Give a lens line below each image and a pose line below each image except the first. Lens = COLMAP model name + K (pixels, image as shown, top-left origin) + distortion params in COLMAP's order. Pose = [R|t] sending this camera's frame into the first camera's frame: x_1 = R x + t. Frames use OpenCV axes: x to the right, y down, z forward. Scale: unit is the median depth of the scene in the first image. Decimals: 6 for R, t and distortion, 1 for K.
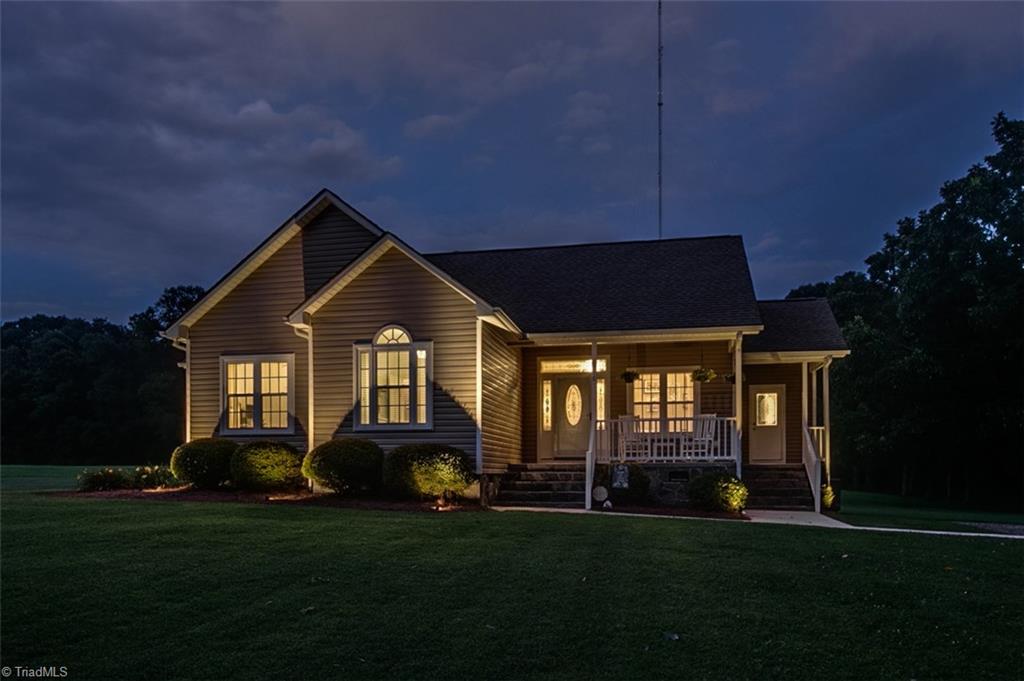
lens RADIAL K [[795.1, 0, 509.5], [0, 795.1, 336.6], [0, 0, 1]] dist [0.000538, -0.002973]
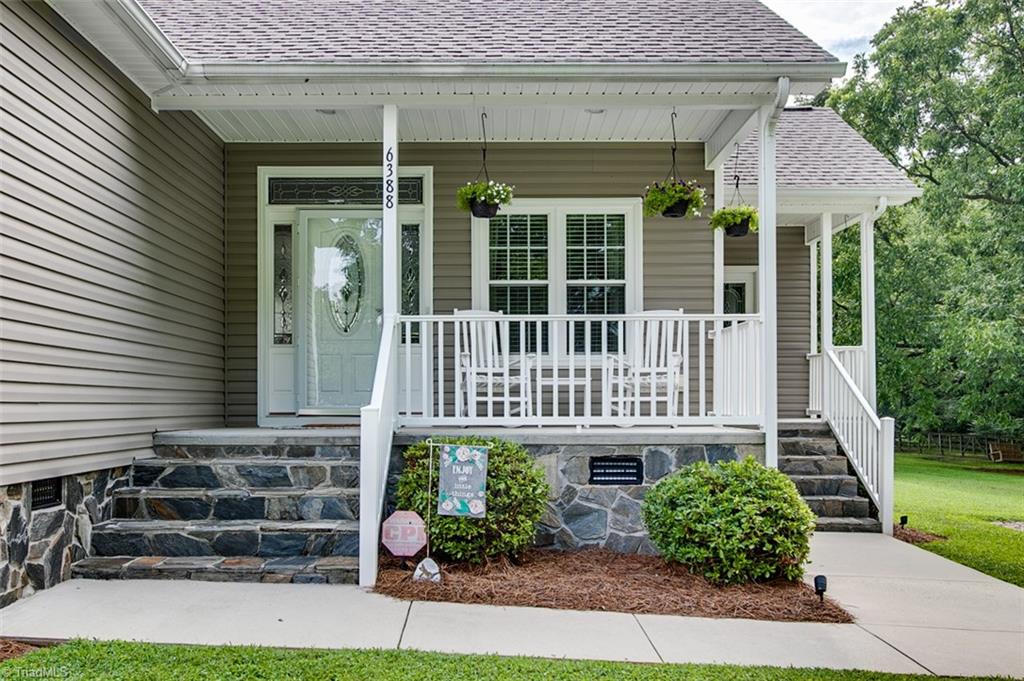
lens RADIAL K [[910.9, 0, 514.3], [0, 910.9, 339.0], [0, 0, 1]] dist [-0.006239, -0.001855]
pose [[0.975907, 0.019413, 0.217321, 0.075719], [-0.042066, 0.994088, 0.100100, 0.077659], [-0.214093, -0.106830, 0.970954, 0.636894]]
